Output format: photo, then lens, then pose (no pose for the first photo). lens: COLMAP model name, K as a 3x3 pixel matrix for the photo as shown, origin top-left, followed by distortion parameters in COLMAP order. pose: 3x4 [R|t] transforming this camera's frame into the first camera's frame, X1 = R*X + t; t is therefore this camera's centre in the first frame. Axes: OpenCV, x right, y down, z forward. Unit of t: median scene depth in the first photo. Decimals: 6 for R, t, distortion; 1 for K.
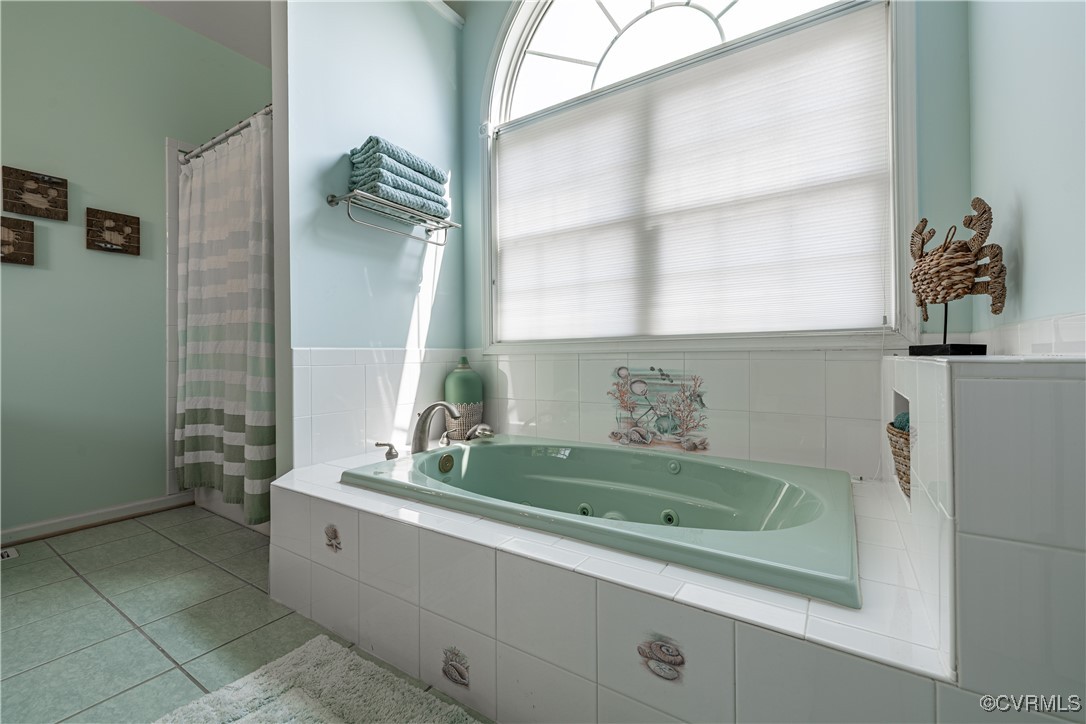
lens RADIAL K [[457.5, 0, 542.0], [0, 457.5, 359.6], [0, 0, 1]] dist [0.000438, 0.000017]
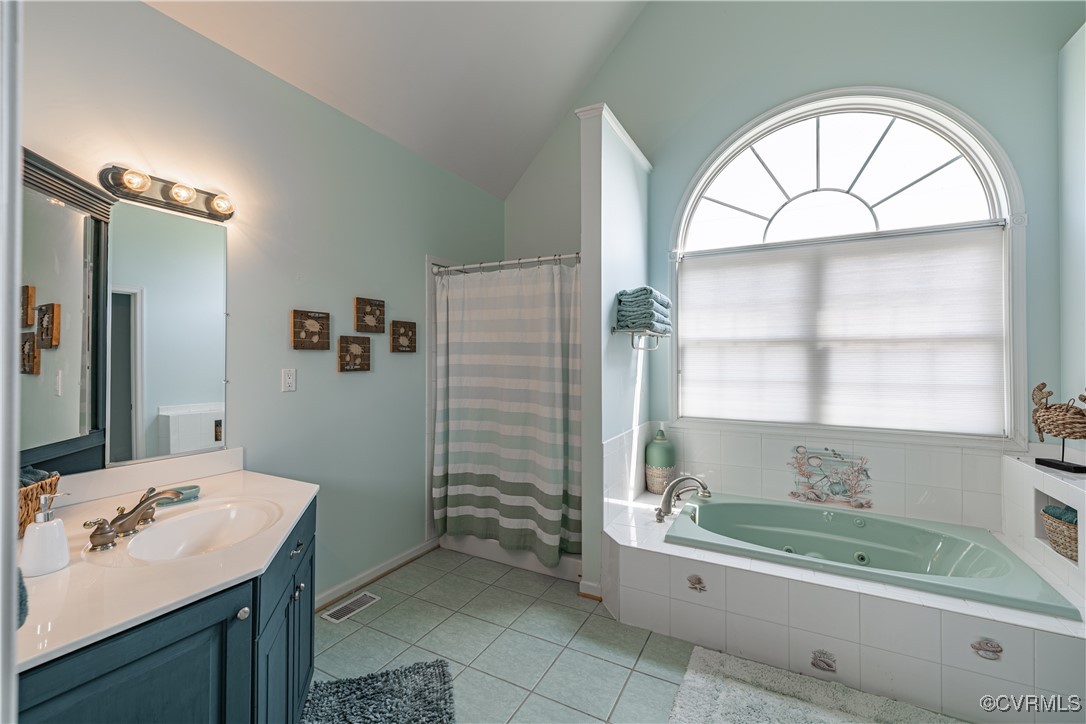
lens RADIAL K [[457.5, 0, 542.8], [0, 457.5, 360.0], [0, 0, 1]] dist [0.000438, 0.000017]
pose [[0.996031, 0.008388, 0.088613, -0.766796], [-0.008131, 0.999962, -0.003256, -0.245869], [-0.088637, 0.002522, 0.996061, -0.344248]]
